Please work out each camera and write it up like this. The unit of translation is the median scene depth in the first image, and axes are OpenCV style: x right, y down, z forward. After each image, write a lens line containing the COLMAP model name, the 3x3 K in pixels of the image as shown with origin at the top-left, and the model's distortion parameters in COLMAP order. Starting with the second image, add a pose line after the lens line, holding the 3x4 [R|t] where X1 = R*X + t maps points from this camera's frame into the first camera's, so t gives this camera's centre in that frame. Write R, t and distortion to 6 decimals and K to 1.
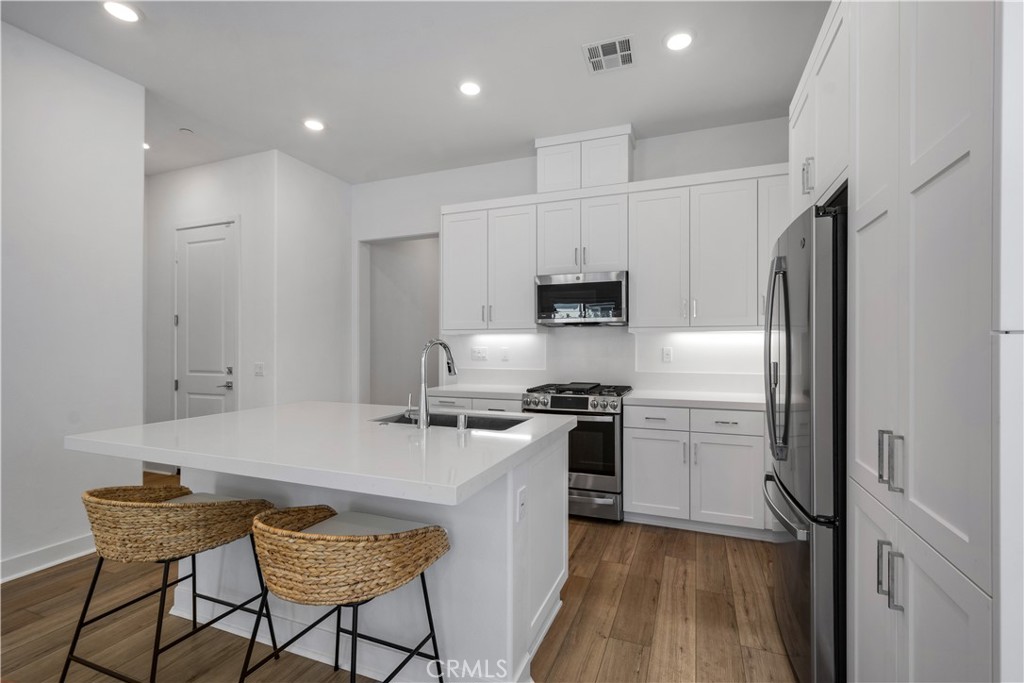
lens RADIAL K [[446.4, 0, 514.9], [0, 446.4, 343.6], [0, 0, 1]] dist [-0.002562, -0.001582]
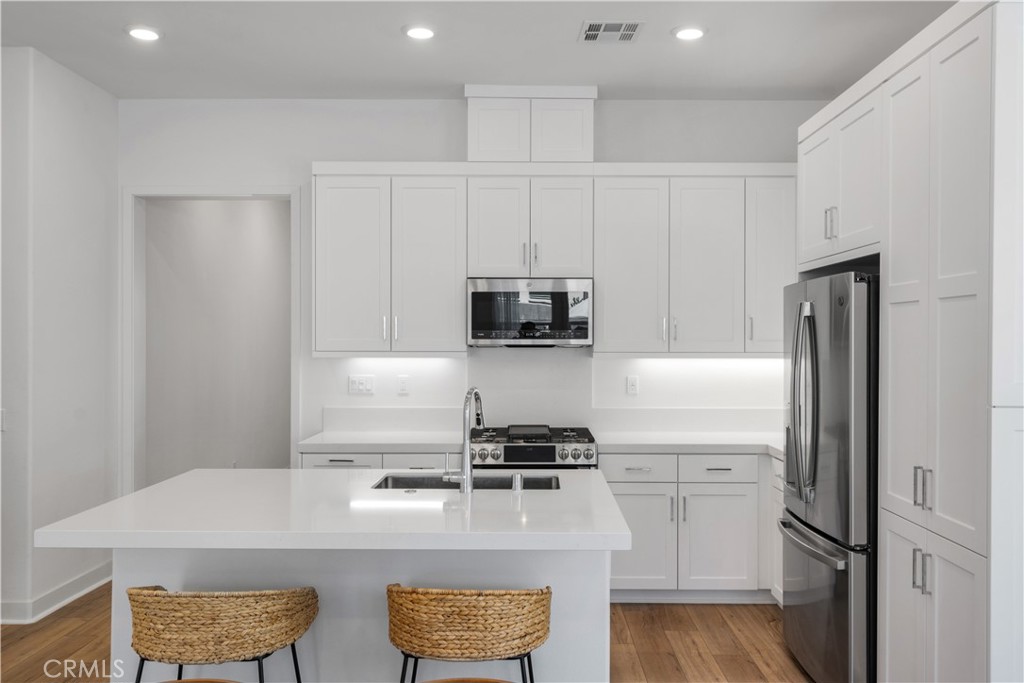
lens RADIAL K [[820.3, 0, 511.4], [0, 820.3, 343.6], [0, 0, 1]] dist [-0.004736, -0.020081]
pose [[0.941348, 0.001127, 0.337437, -0.555356], [-0.002455, 0.999991, 0.003510, -0.086832], [-0.337430, -0.004132, 0.941342, -0.435866]]
